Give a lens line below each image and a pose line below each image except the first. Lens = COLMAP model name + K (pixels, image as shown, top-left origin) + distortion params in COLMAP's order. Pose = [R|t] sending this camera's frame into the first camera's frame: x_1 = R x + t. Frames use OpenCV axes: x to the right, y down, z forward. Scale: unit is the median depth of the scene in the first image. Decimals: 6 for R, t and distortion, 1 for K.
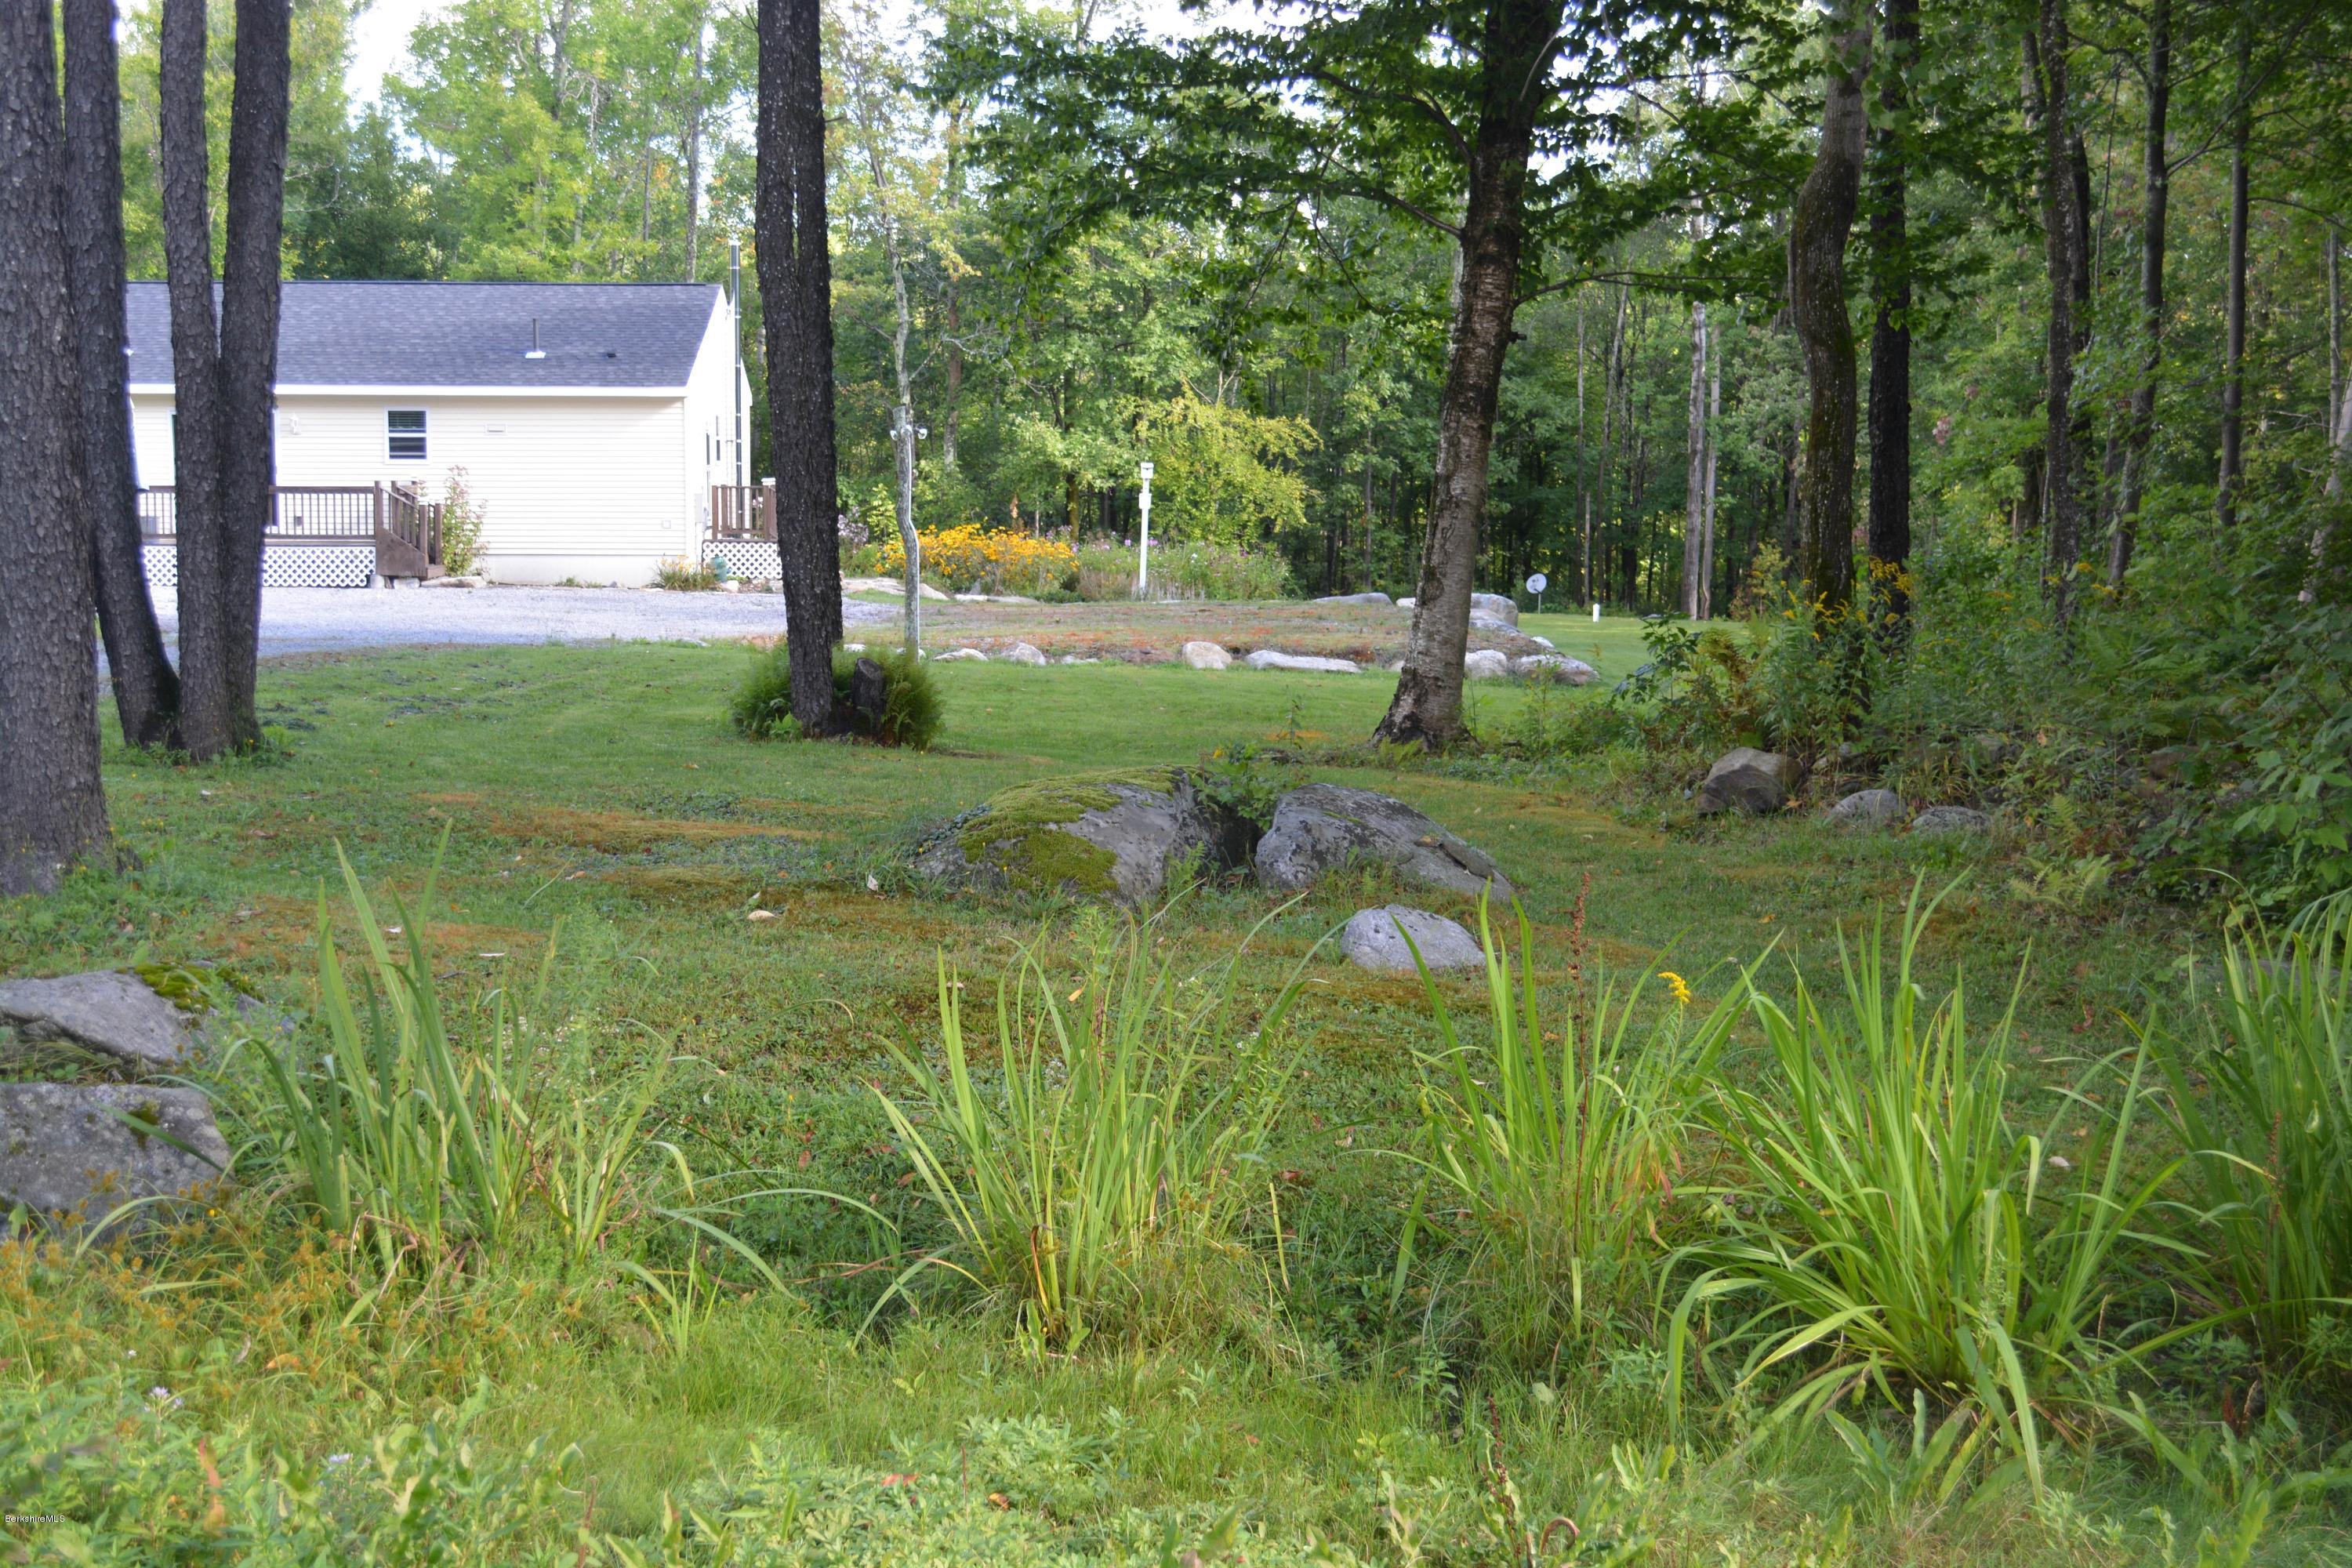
lens RADIAL K [[2918.1, 0, 1184.4], [0, 2918.1, 822.3], [0, 0, 1]] dist [-0.039362, 0.009733]
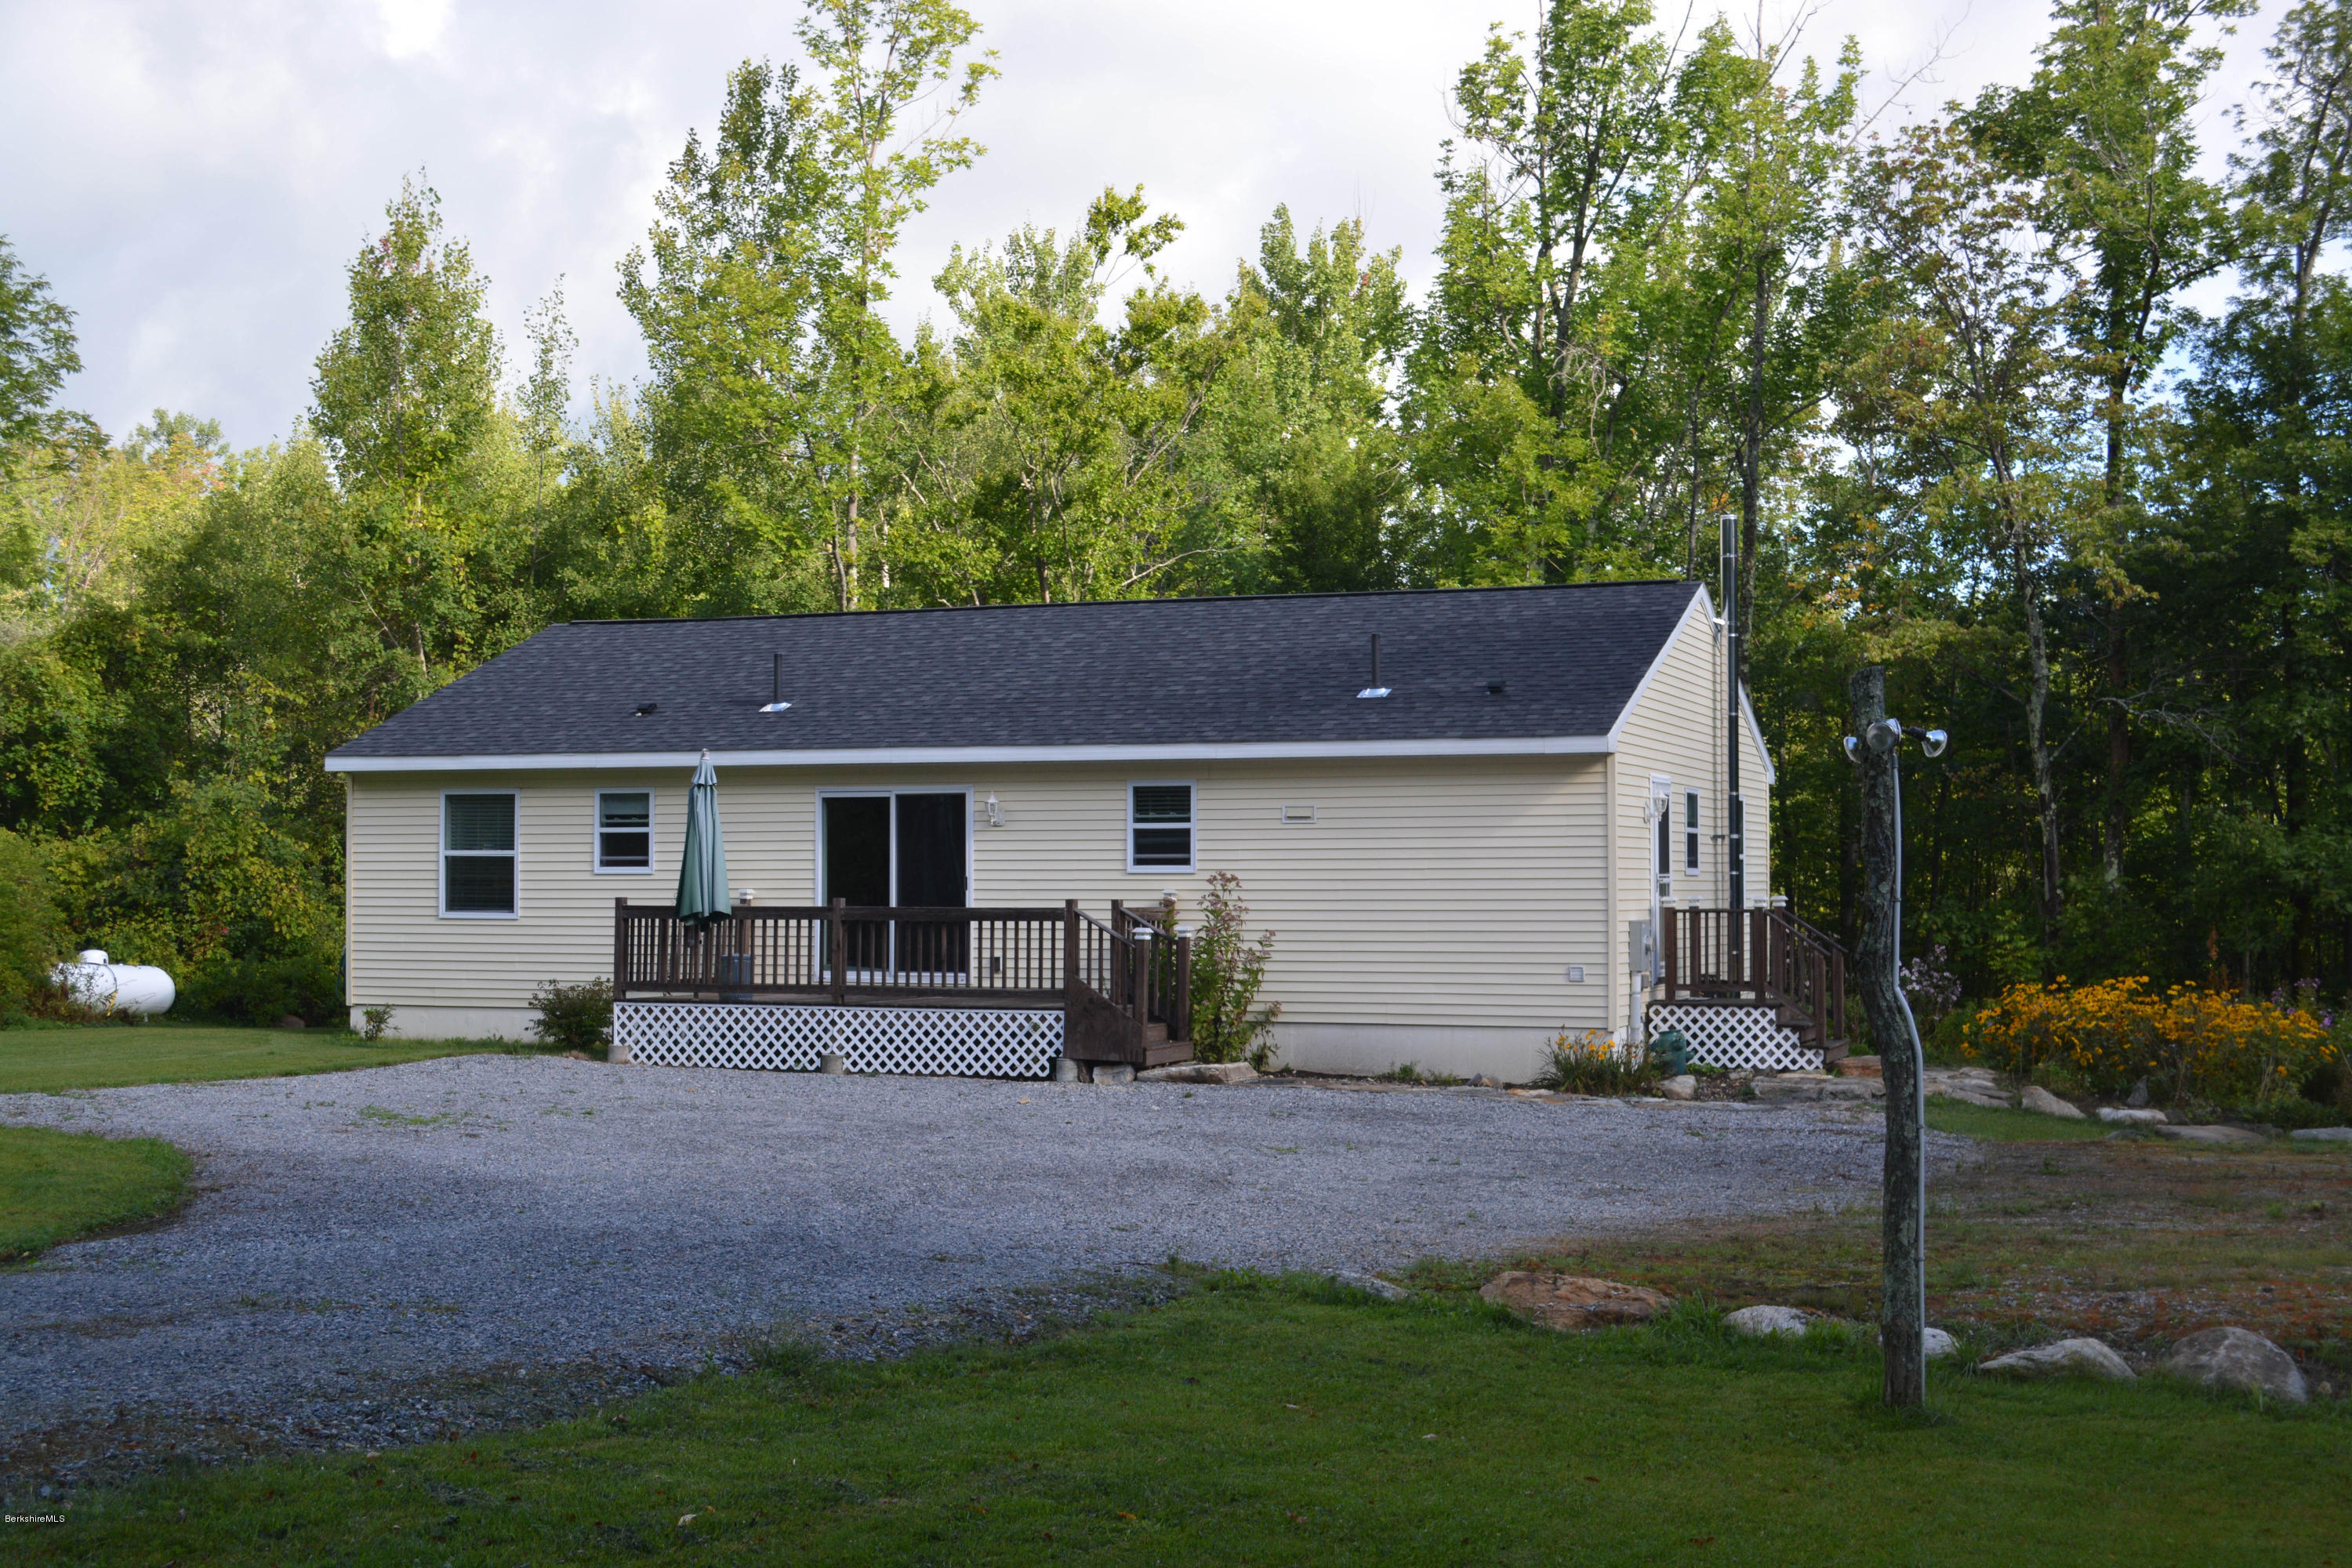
lens RADIAL K [[2918.1, 0, 1184.4], [0, 2918.1, 822.3], [0, 0, 1]] dist [-0.039362, 0.009733]
pose [[0.921877, -0.015044, -0.387190, -0.025817], [-0.042702, 0.989215, -0.140108, -0.048611], [0.385122, 0.145696, 0.911292, 0.445640]]
